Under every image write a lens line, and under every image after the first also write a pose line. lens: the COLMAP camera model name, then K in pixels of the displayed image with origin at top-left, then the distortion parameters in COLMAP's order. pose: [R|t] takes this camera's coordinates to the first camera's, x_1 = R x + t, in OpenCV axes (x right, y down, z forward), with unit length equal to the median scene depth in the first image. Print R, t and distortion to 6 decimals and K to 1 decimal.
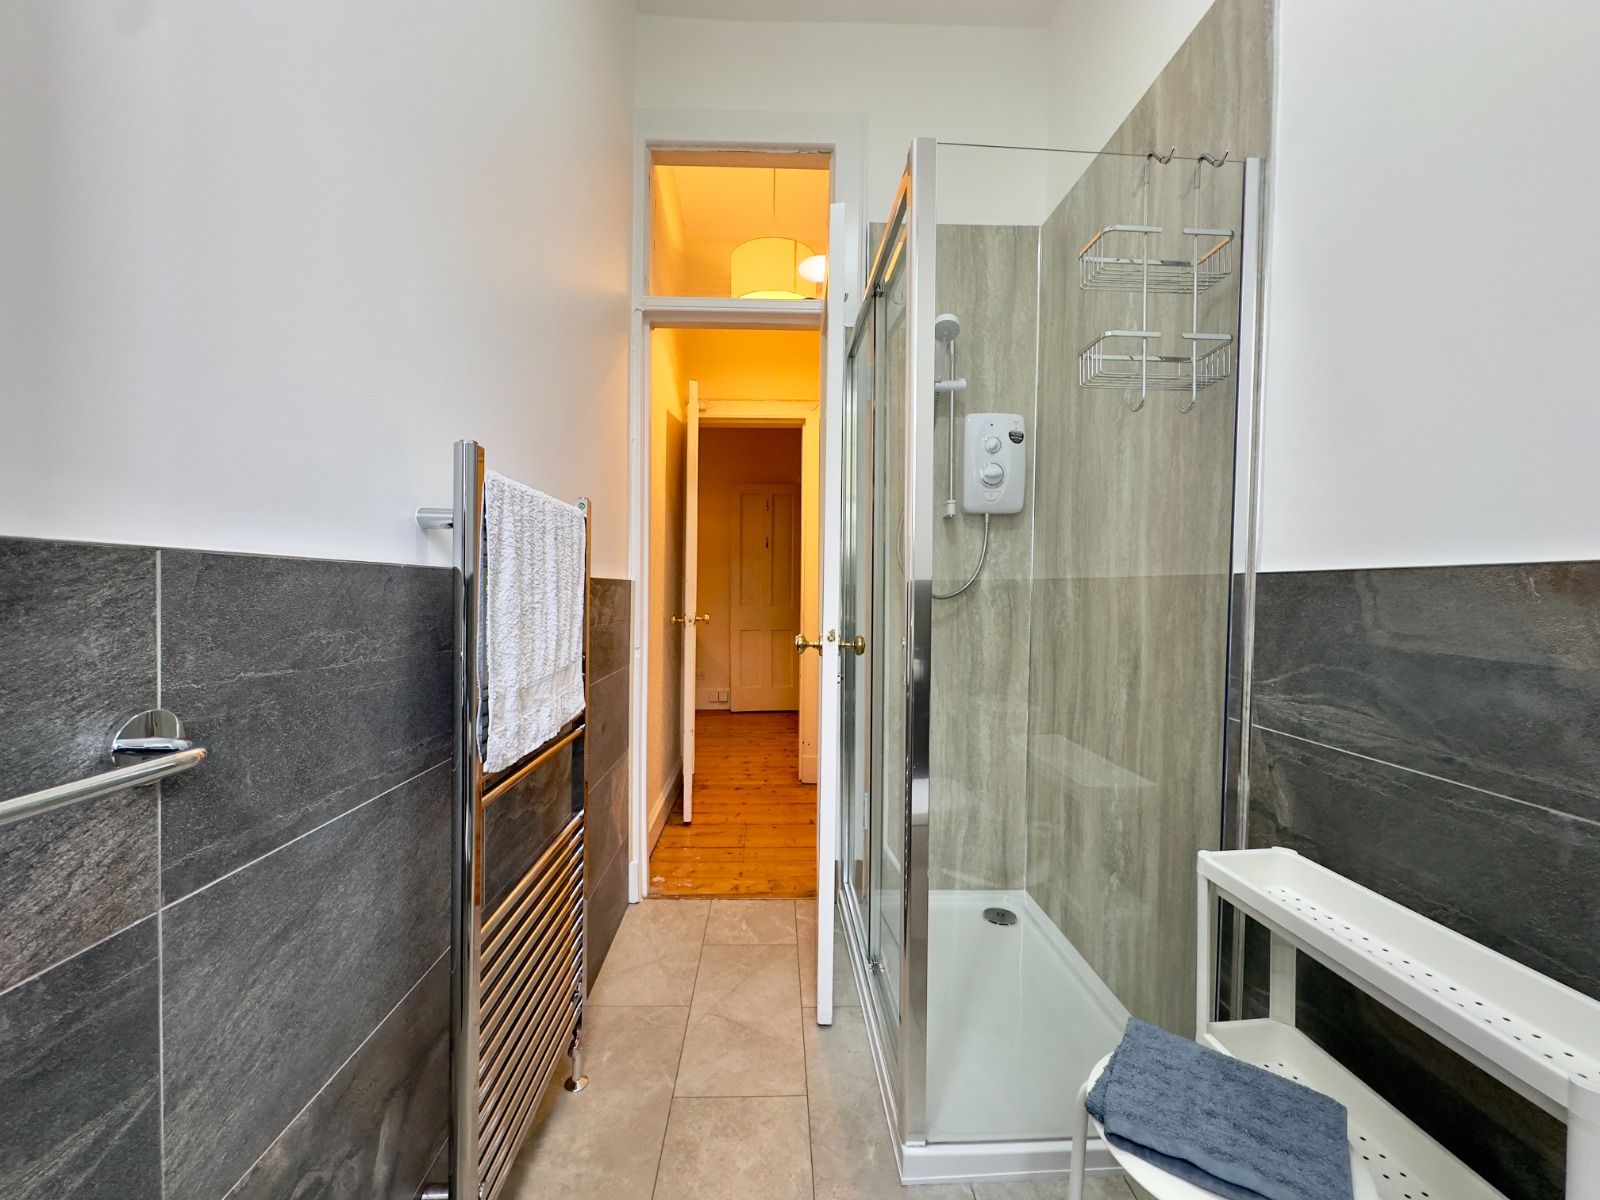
lens RADIAL K [[640.6, 0, 799.2], [0, 640.6, 597.0], [0, 0, 1]] dist [-0.001269, 0.000163]
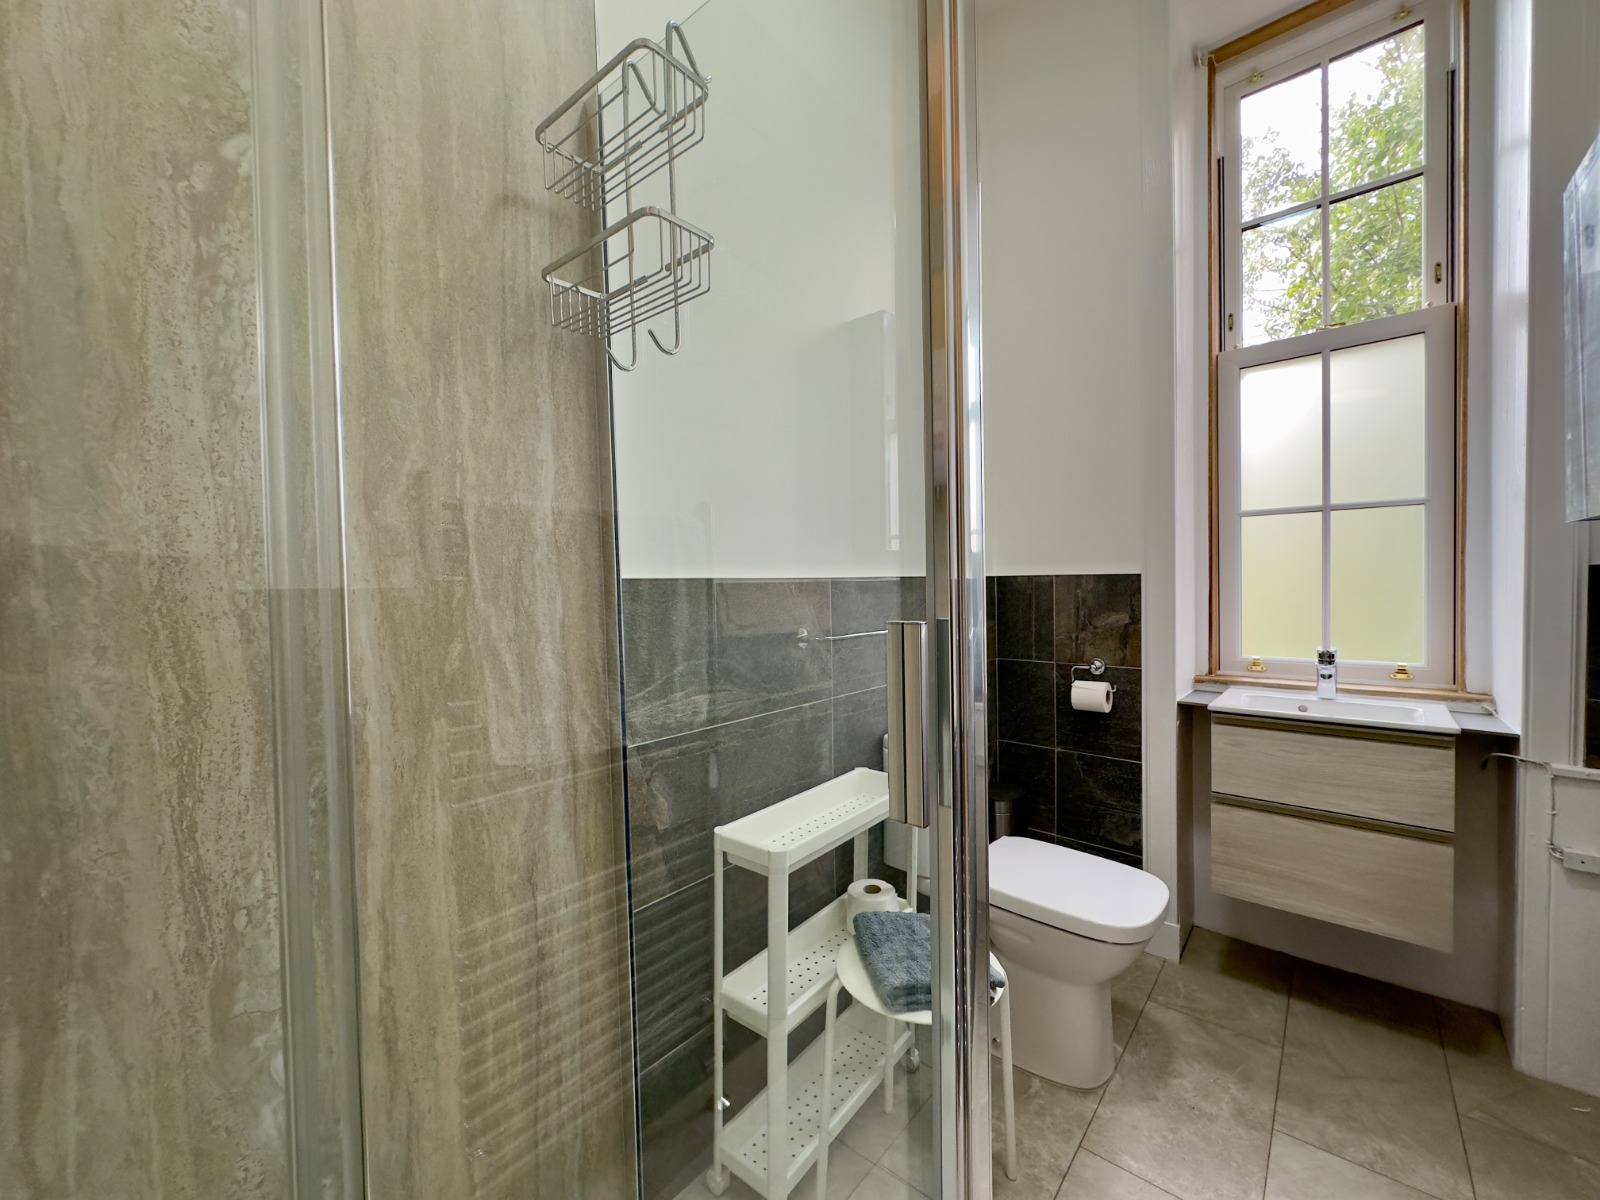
lens RADIAL K [[640.6, 0, 802.5], [0, 640.6, 598.5], [0, 0, 1]] dist [-0.001269, 0.000163]
pose [[-0.738275, -0.004782, 0.674482, -0.088637], [0.024123, 0.999148, 0.033489, -0.036114], [-0.674068, 0.040995, -0.737531, 1.582749]]
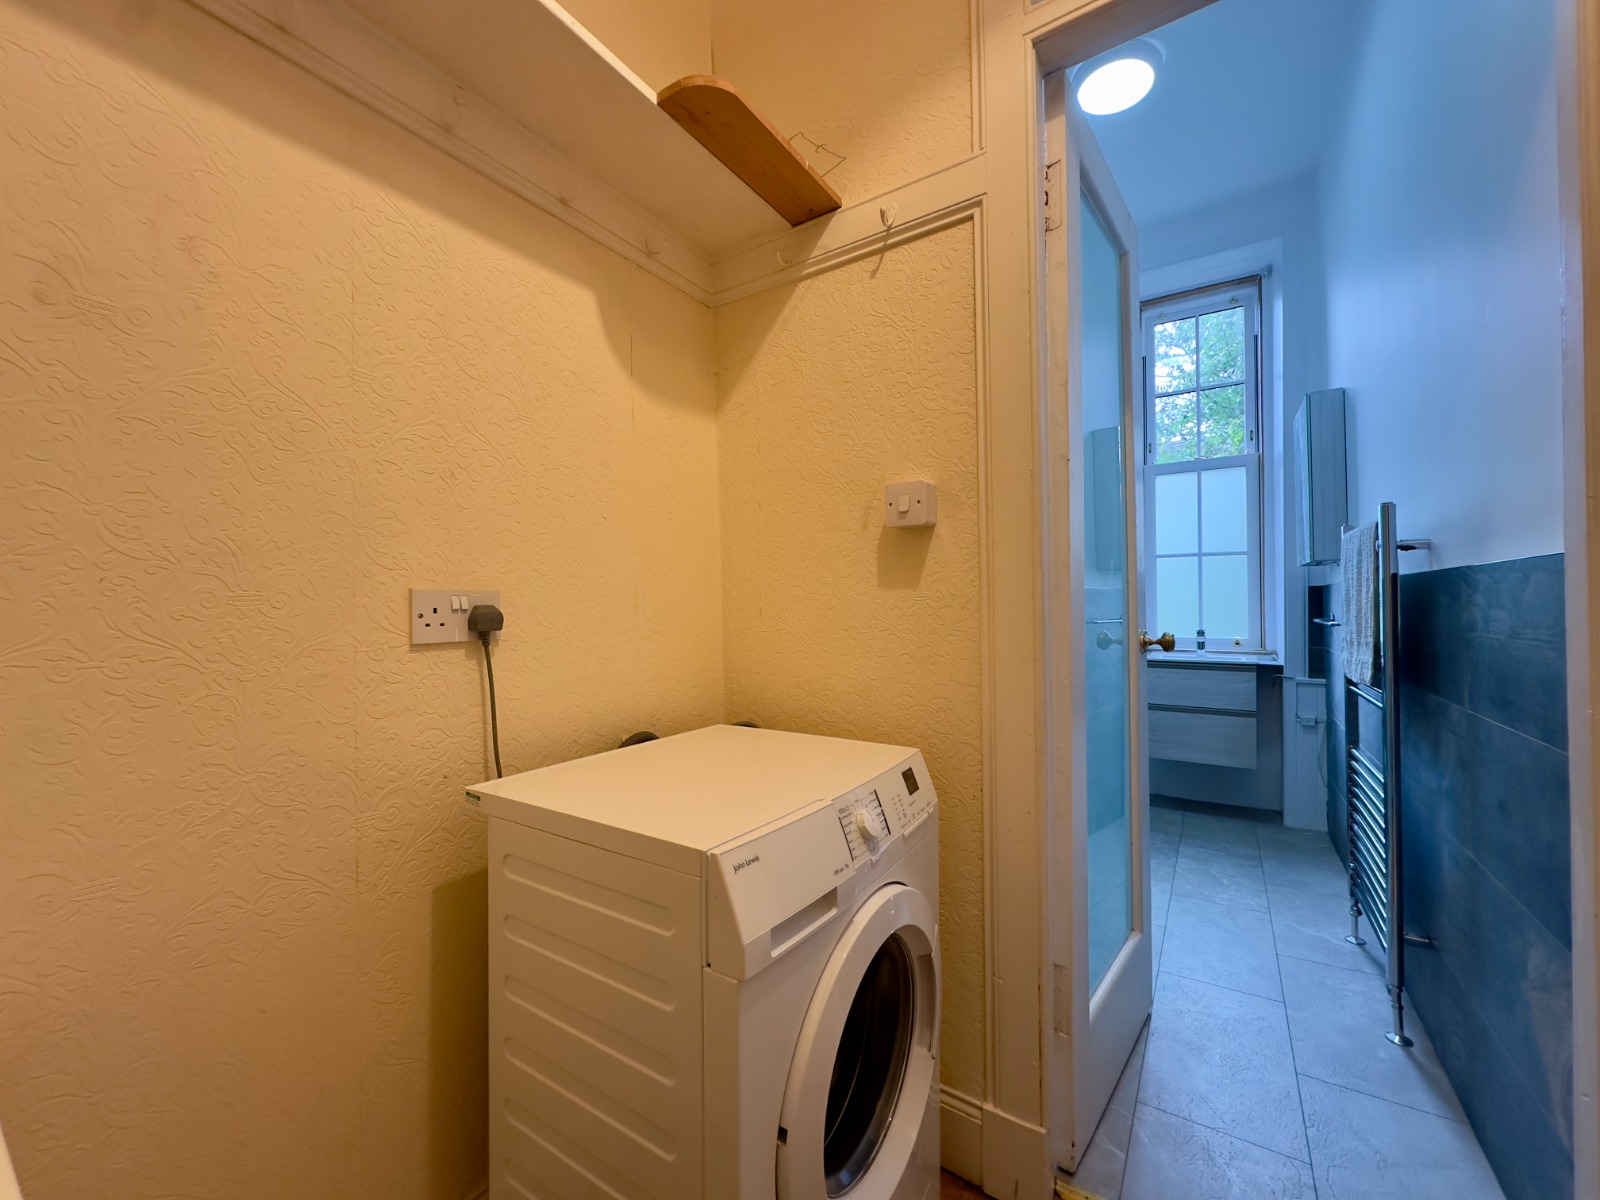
lens RADIAL K [[640.6, 0, 797.9], [0, 640.6, 601.2], [0, 0, 1]] dist [-0.001269, 0.000163]
pose [[-0.813946, 0.005181, 0.580917, -0.130823], [0.014931, 0.999816, 0.012004, -0.031040], [-0.580749, 0.018444, -0.813874, 2.236719]]
